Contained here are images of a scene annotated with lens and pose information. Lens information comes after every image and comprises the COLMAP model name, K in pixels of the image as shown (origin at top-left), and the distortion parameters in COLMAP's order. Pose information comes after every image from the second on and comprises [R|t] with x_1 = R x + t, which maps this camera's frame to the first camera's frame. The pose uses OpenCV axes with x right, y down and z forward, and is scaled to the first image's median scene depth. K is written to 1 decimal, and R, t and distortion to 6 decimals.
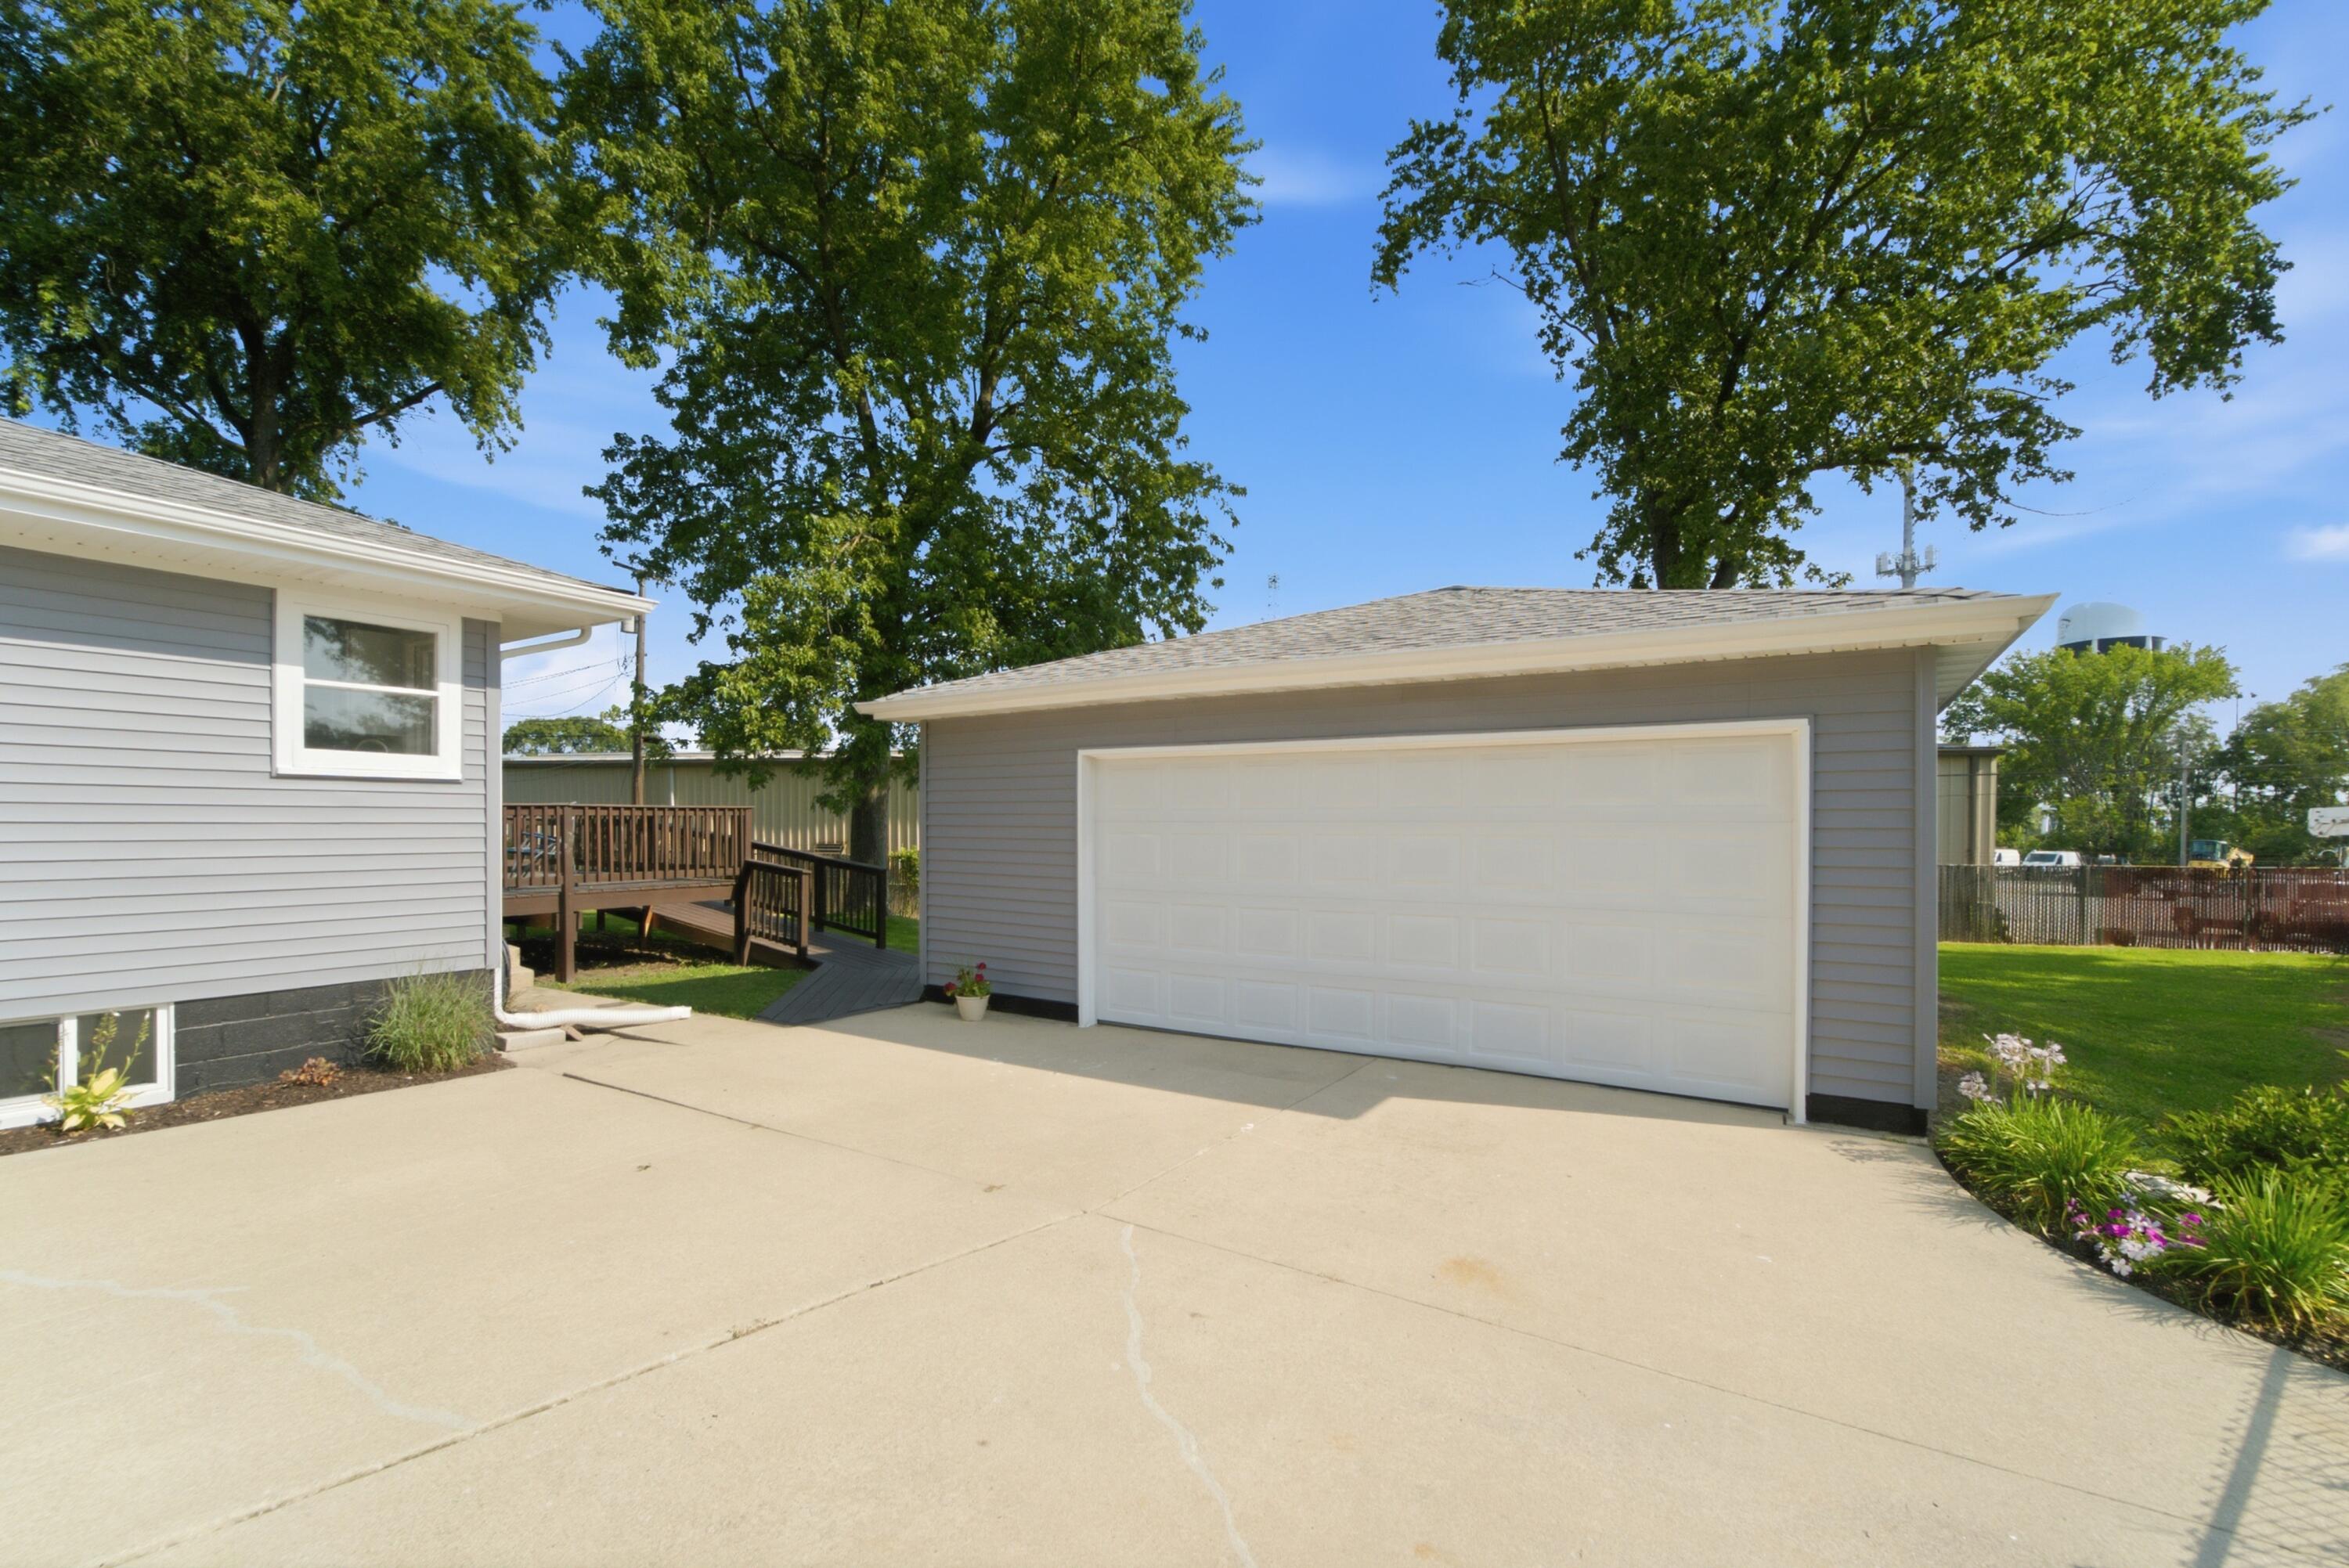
lens RADIAL K [[998.6, 0, 1177.3], [0, 998.6, 817.5], [0, 0, 1]] dist [-0.001154, -0.000335]
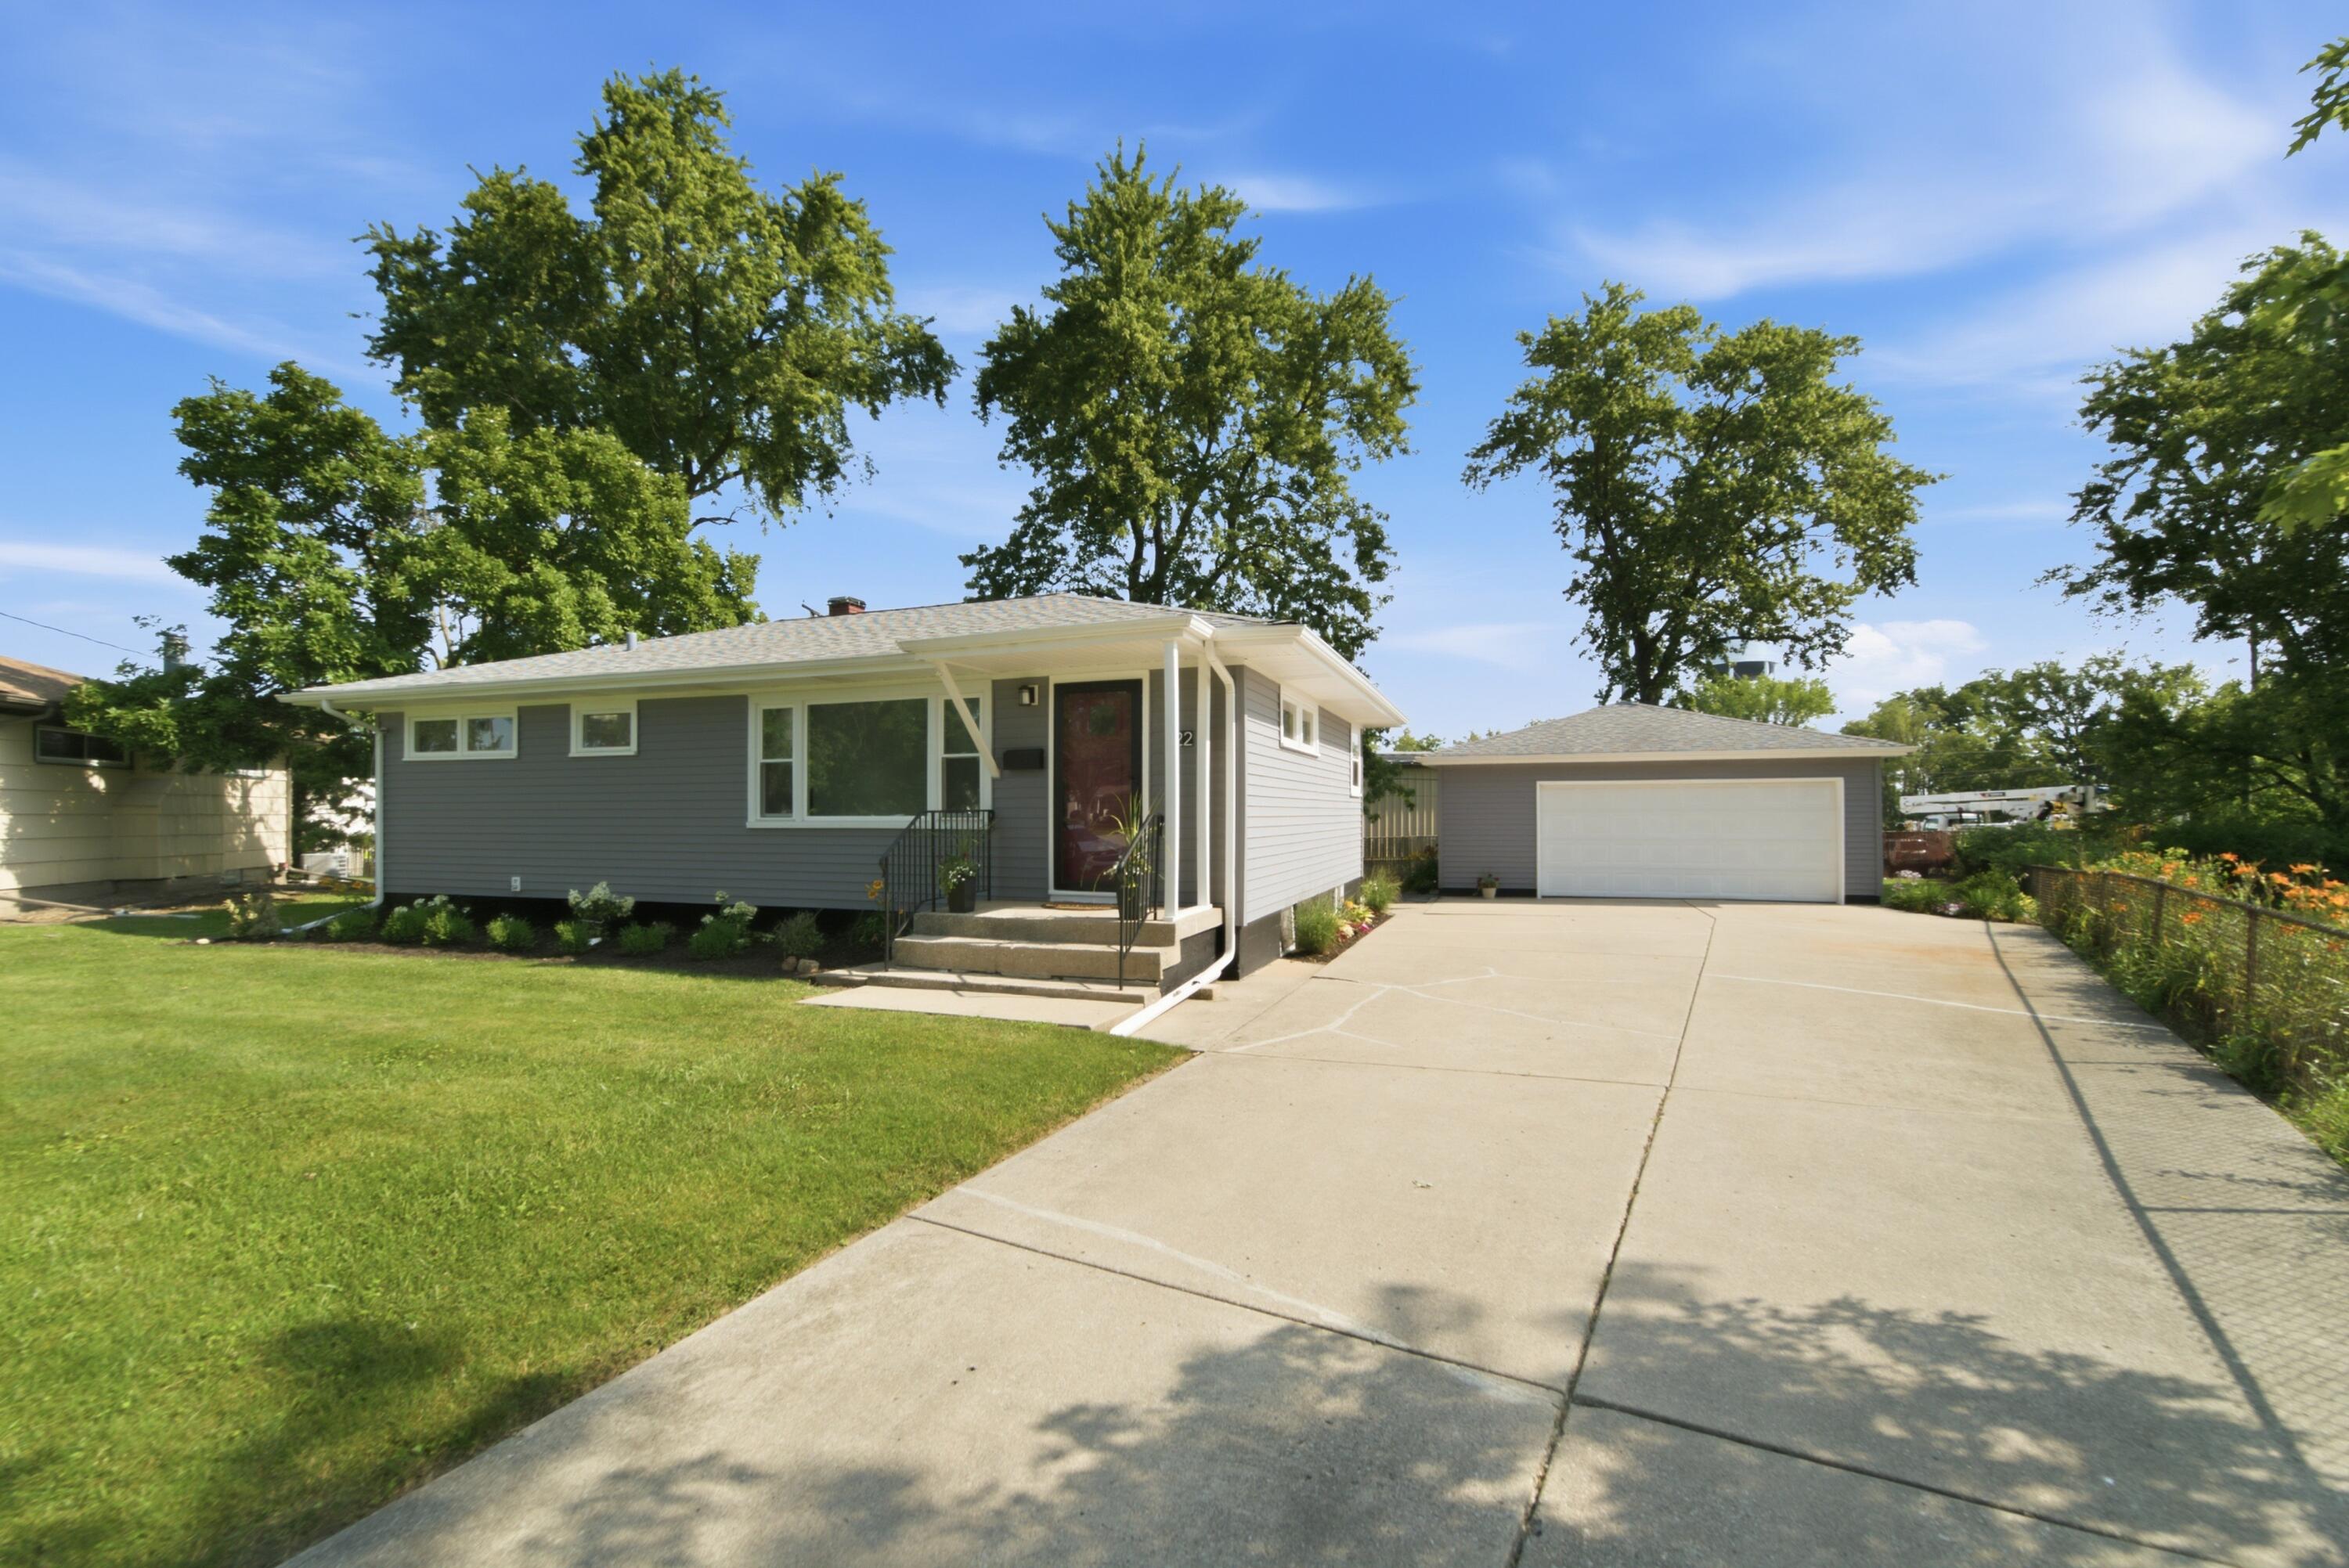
lens RADIAL K [[961.6, 0, 1174.5], [0, 961.6, 784.0], [0, 0, 1]] dist [-0.000160, -0.000067]
pose [[0.973997, -0.001279, 0.226558, -1.424004], [0.006084, 0.999771, -0.020508, -0.018348], [-0.226480, 0.021353, 0.973782, -1.001313]]
